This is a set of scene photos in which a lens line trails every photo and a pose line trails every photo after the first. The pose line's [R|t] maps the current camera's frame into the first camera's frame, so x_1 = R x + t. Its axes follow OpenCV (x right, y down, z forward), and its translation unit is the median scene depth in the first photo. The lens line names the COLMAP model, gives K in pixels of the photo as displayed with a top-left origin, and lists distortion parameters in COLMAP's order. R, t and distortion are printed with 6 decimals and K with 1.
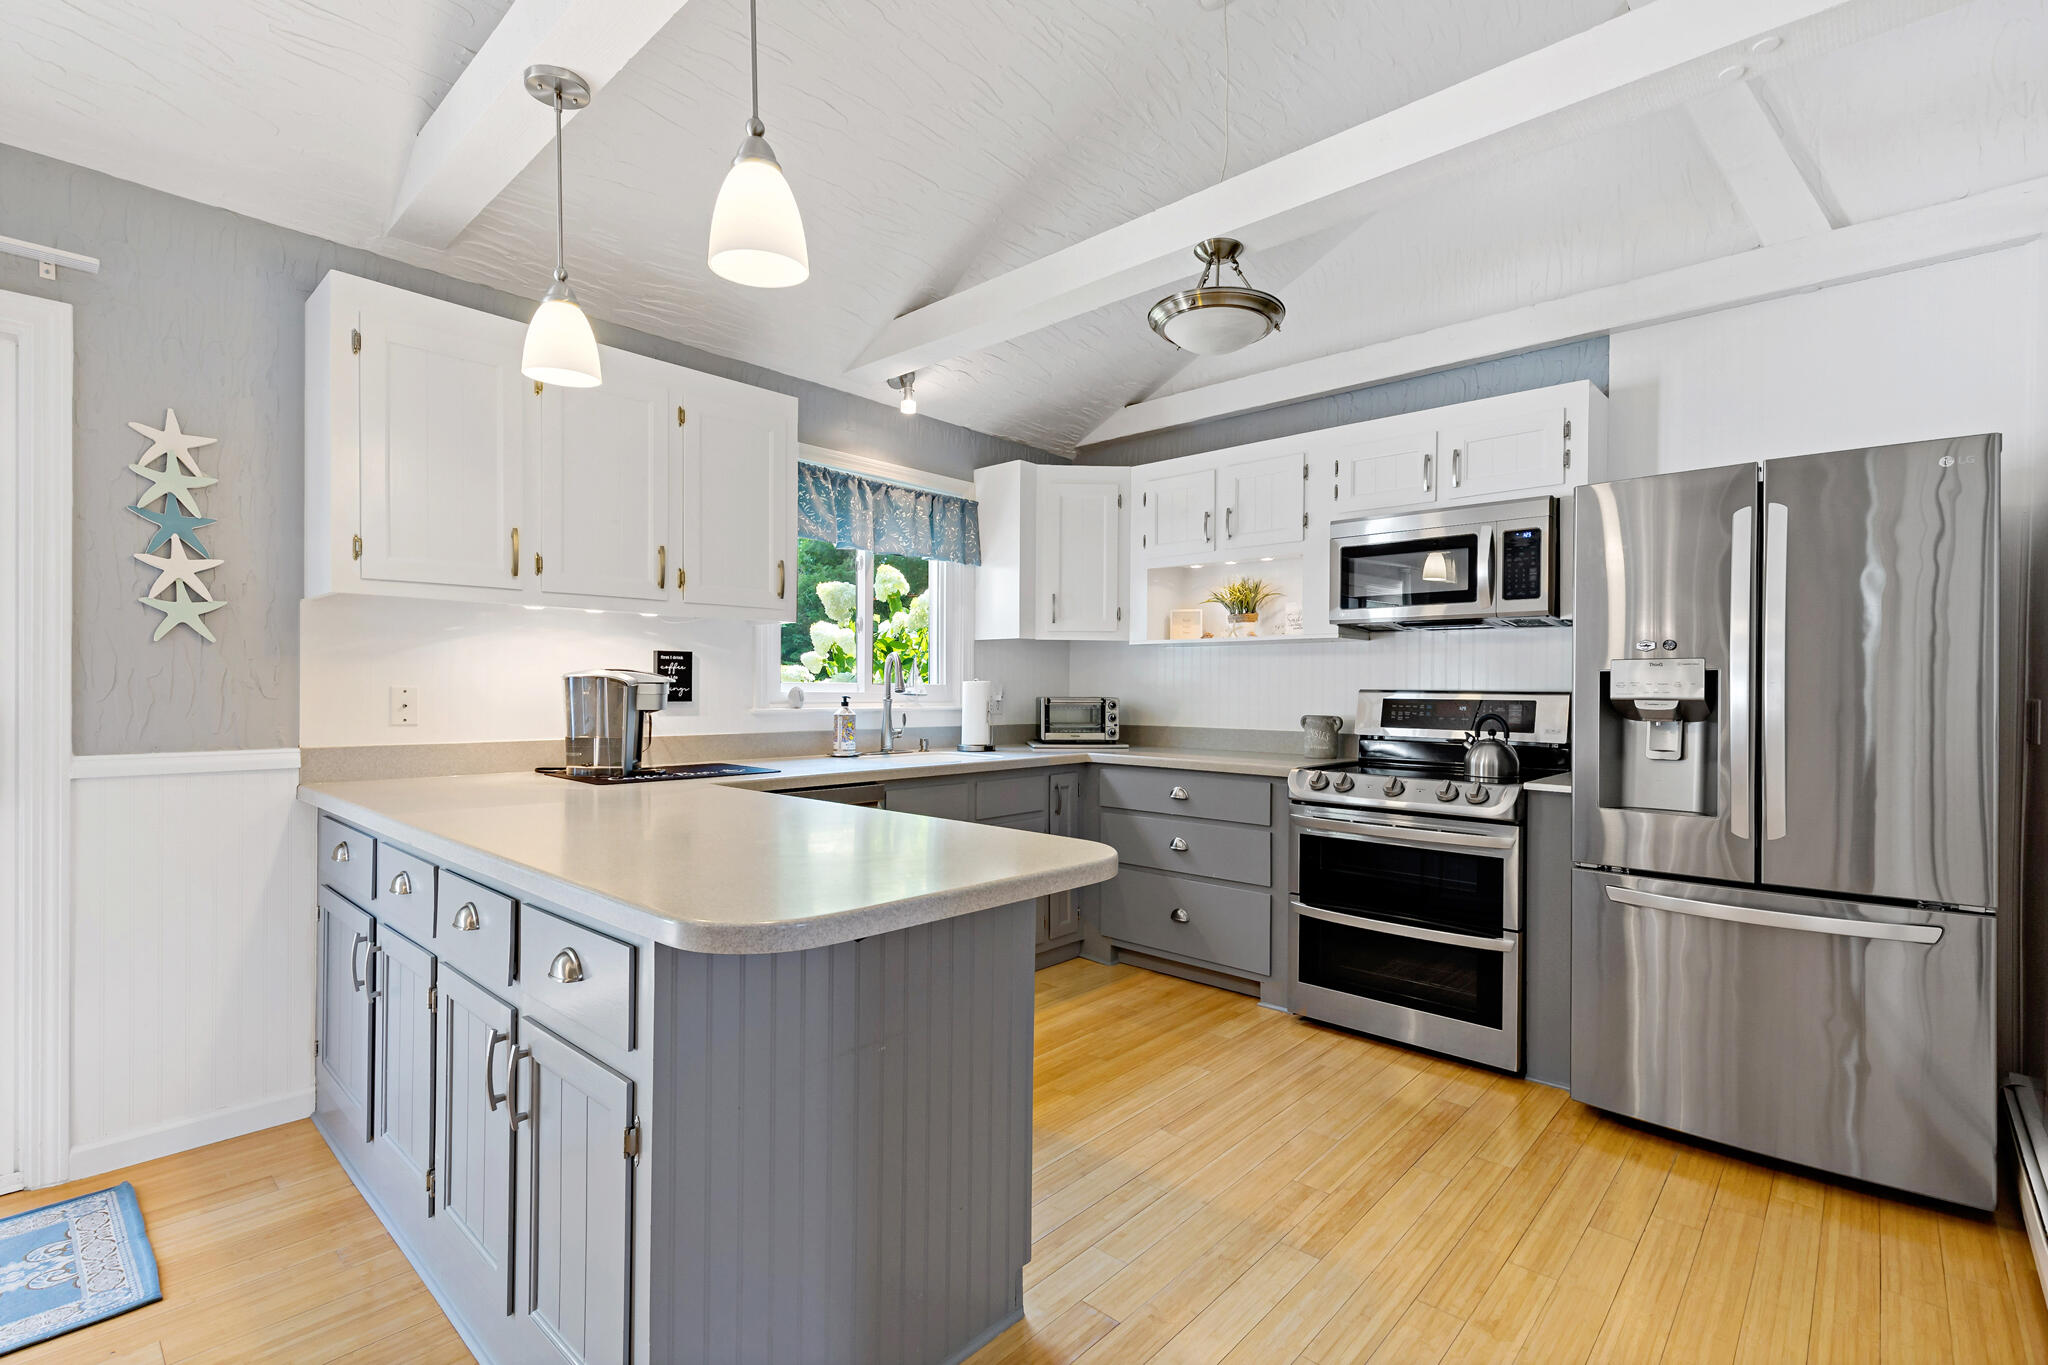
lens RADIAL K [[934.8, 0, 1037.0], [0, 934.8, 688.8], [0, 0, 1]] dist [0.007428, 0.000094]
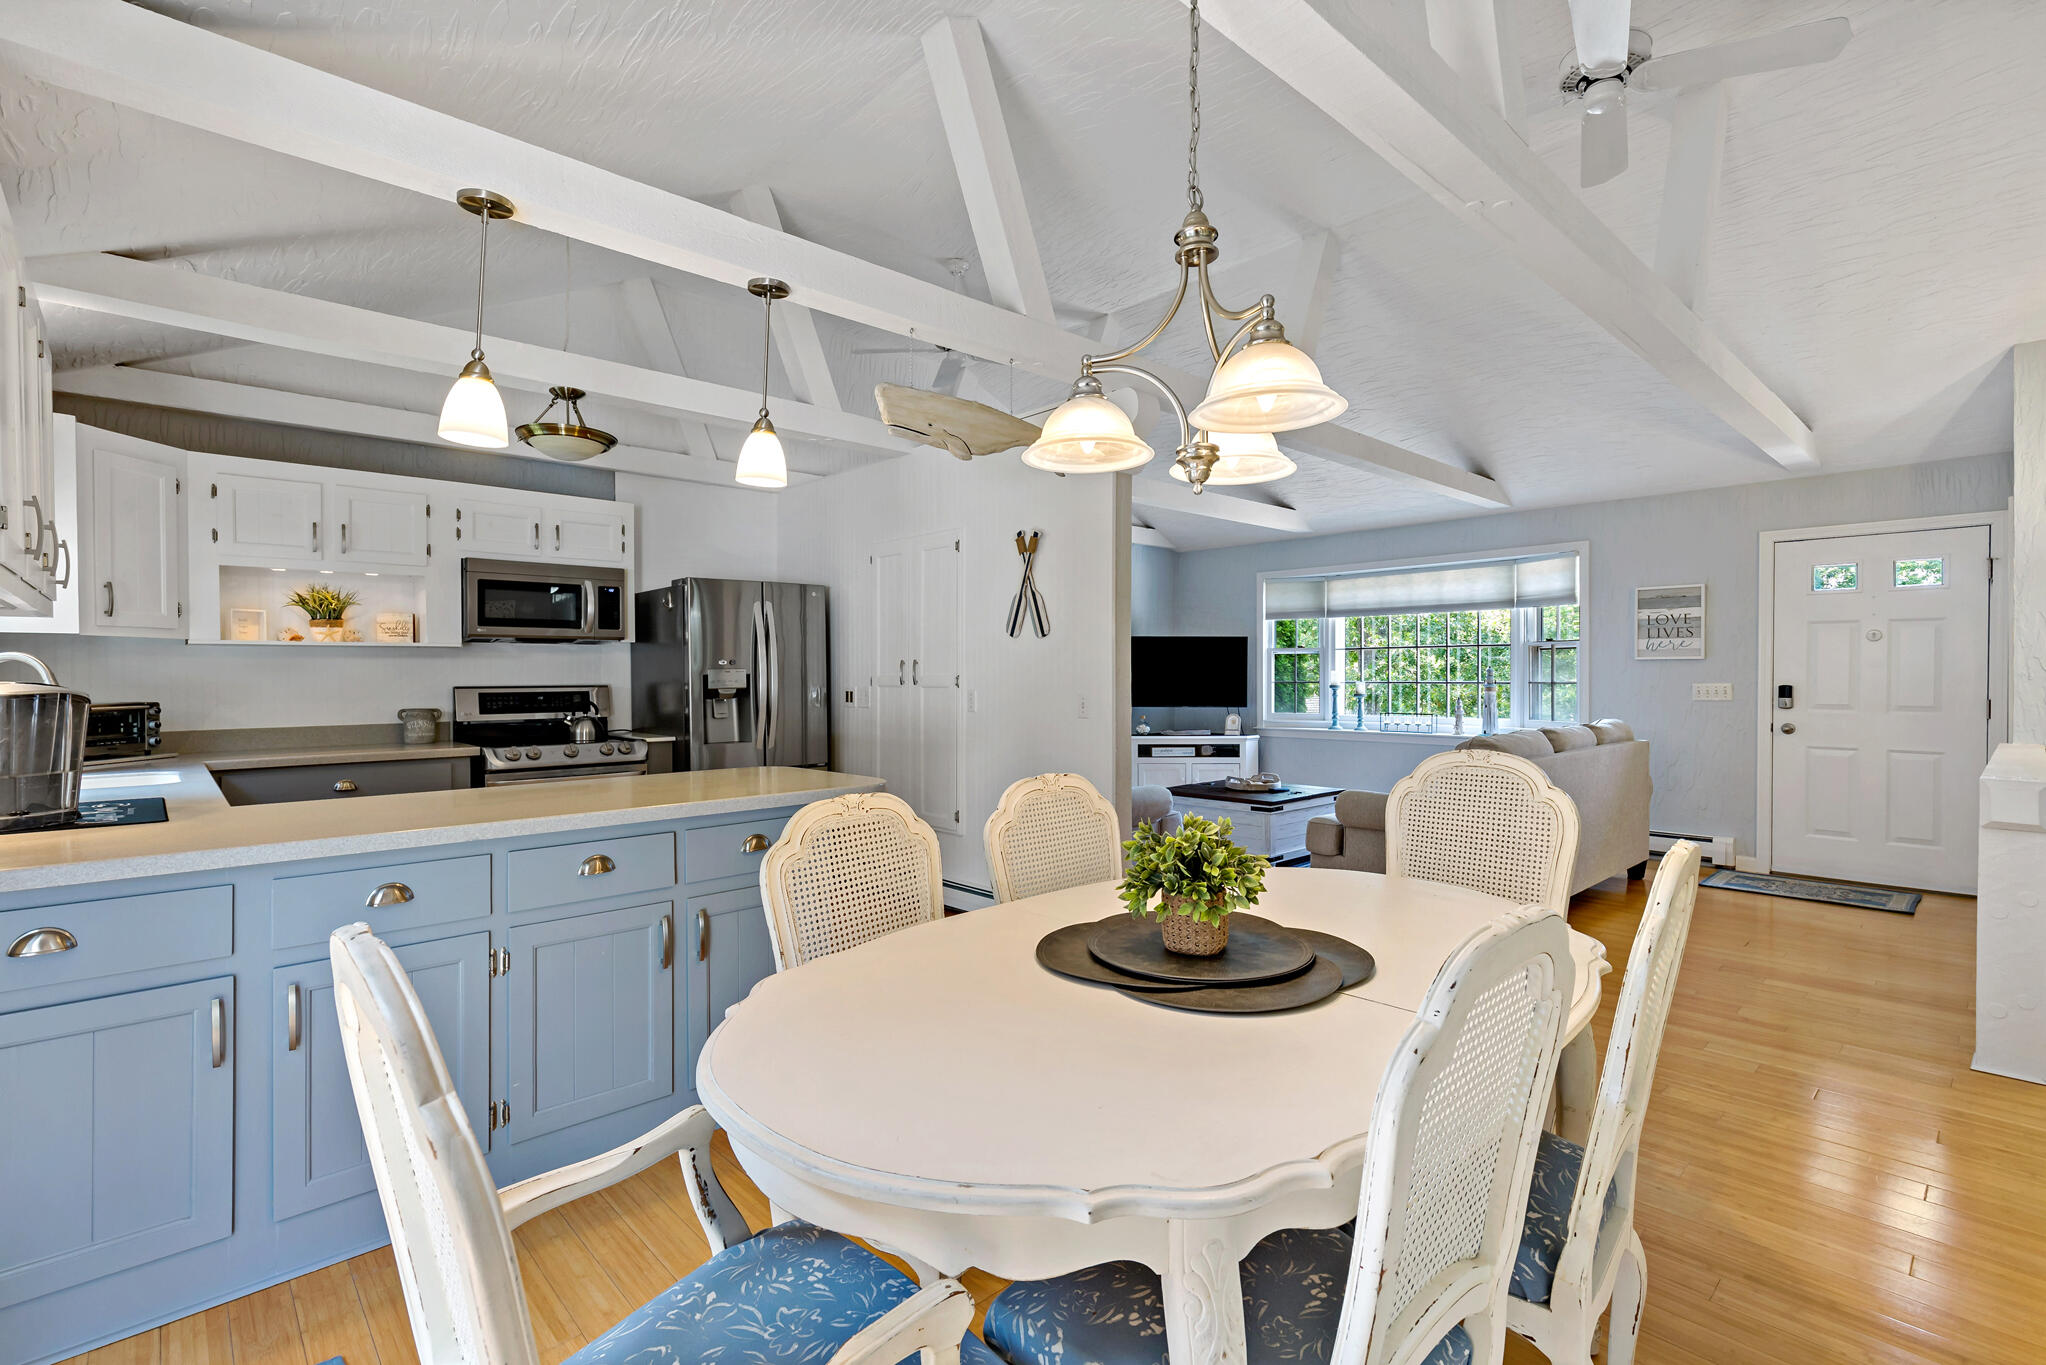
lens RADIAL K [[929.8, 0, 1032.1], [0, 929.8, 666.2], [0, 0, 1]] dist [0.002360, 0.000070]
pose [[0.083605, 0.000799, 0.996499, -0.974269], [0.009311, 0.999955, -0.001583, -0.020542], [-0.996456, 0.009411, 0.083593, 0.123774]]
